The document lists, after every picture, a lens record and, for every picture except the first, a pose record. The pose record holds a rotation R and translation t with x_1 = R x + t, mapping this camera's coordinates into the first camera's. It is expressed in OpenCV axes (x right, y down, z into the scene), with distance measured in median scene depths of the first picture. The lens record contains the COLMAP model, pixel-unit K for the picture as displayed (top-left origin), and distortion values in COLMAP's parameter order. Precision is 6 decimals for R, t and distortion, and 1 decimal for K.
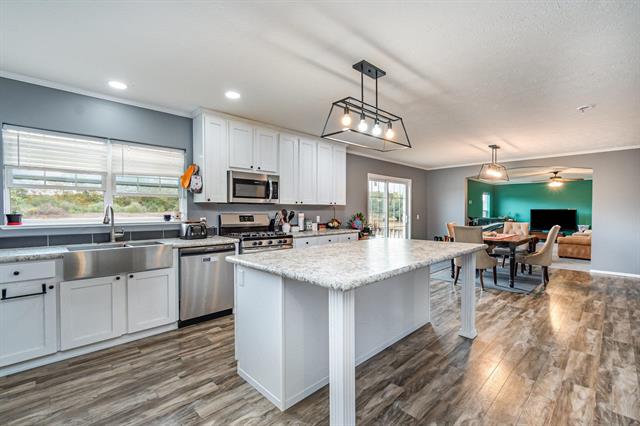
lens RADIAL K [[286.0, 0, 321.4], [0, 286.0, 213.8], [0, 0, 1]] dist [-0.003823, 0.002880]
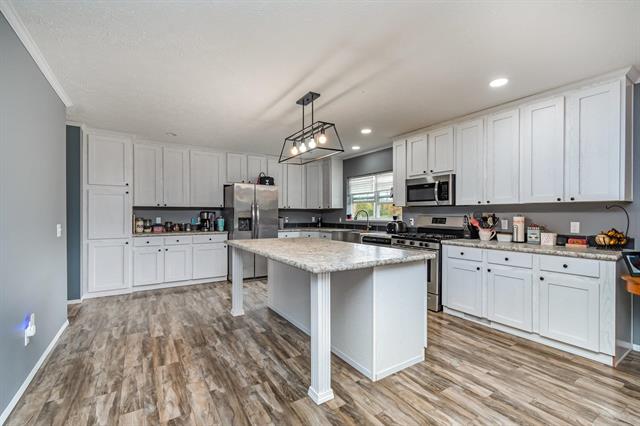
lens RADIAL K [[286.0, 0, 326.5], [0, 286.0, 217.8], [0, 0, 1]] dist [-0.003823, 0.002880]
pose [[-0.187355, 0.014584, -0.982184, 0.878235], [-0.007608, 0.999838, 0.016297, -0.008399], [0.982263, 0.010526, -0.187213, 0.850851]]
